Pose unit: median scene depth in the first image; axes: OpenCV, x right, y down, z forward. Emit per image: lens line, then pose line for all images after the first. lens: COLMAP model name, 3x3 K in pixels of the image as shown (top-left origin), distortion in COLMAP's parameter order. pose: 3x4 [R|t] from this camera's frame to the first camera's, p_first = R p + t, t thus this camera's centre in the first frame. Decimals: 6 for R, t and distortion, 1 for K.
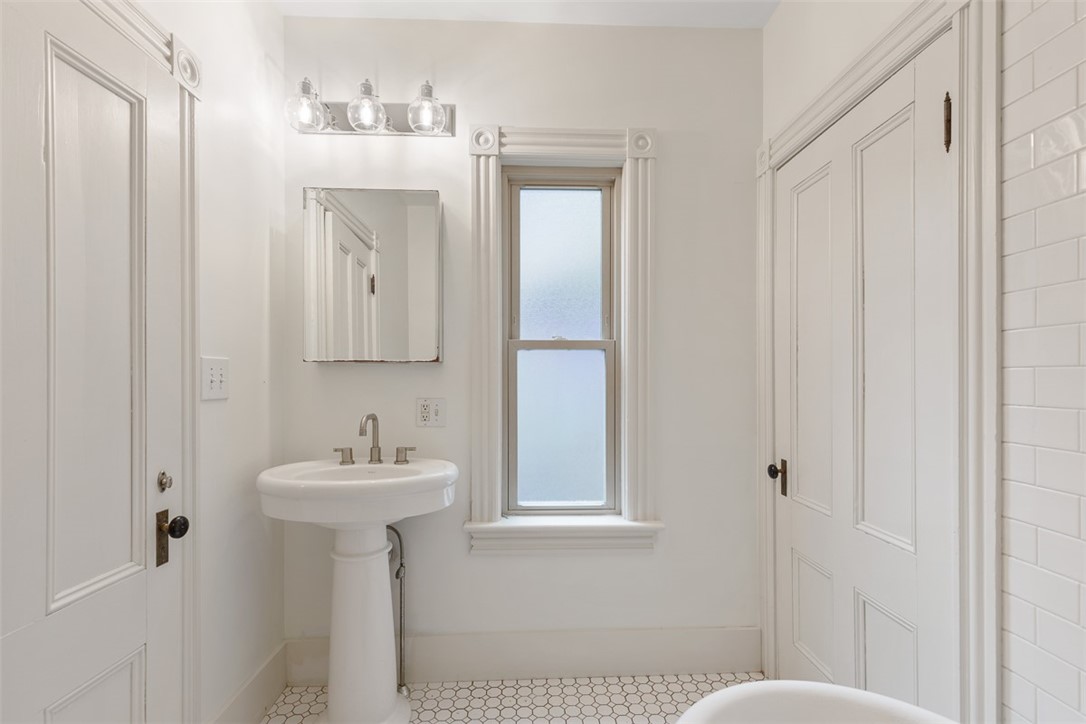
lens RADIAL K [[498.1, 0, 543.1], [0, 498.1, 374.1], [0, 0, 1]] dist [0.006439, -0.000285]
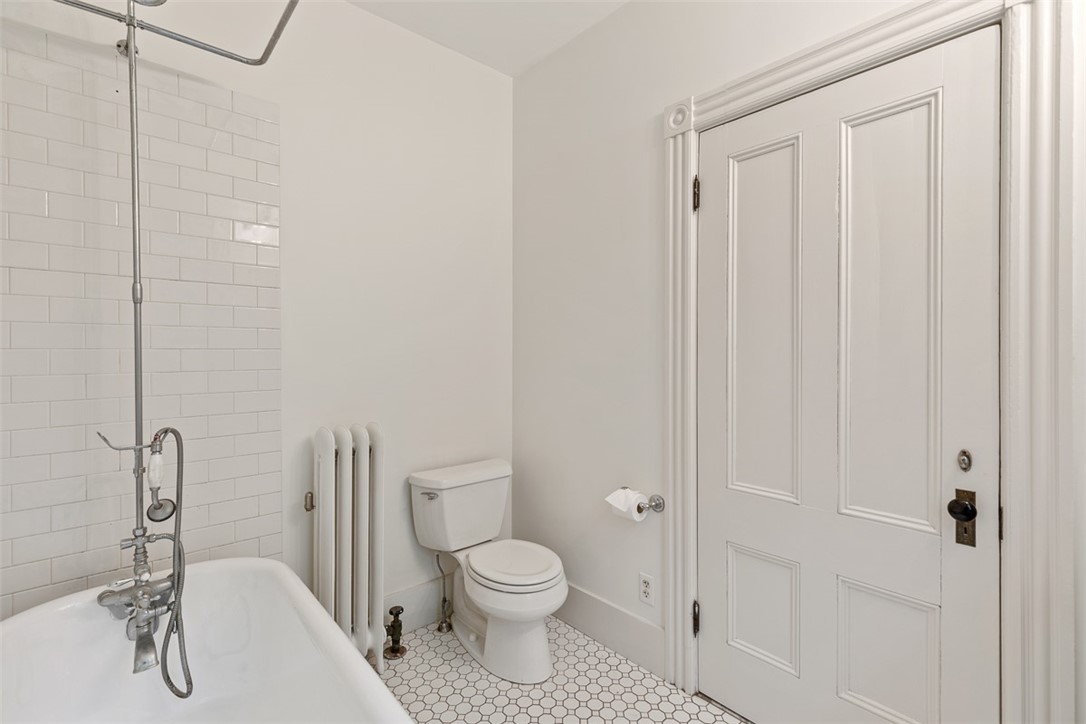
lens RADIAL K [[489.8, 0, 532.9], [0, 489.8, 359.1], [0, 0, 1]] dist [0.008322, -0.000078]
pose [[-0.757530, 0.004819, -0.652783, 0.538482], [0.005300, 0.999985, 0.001231, 0.012528], [0.652779, -0.002527, -0.757544, 1.248517]]
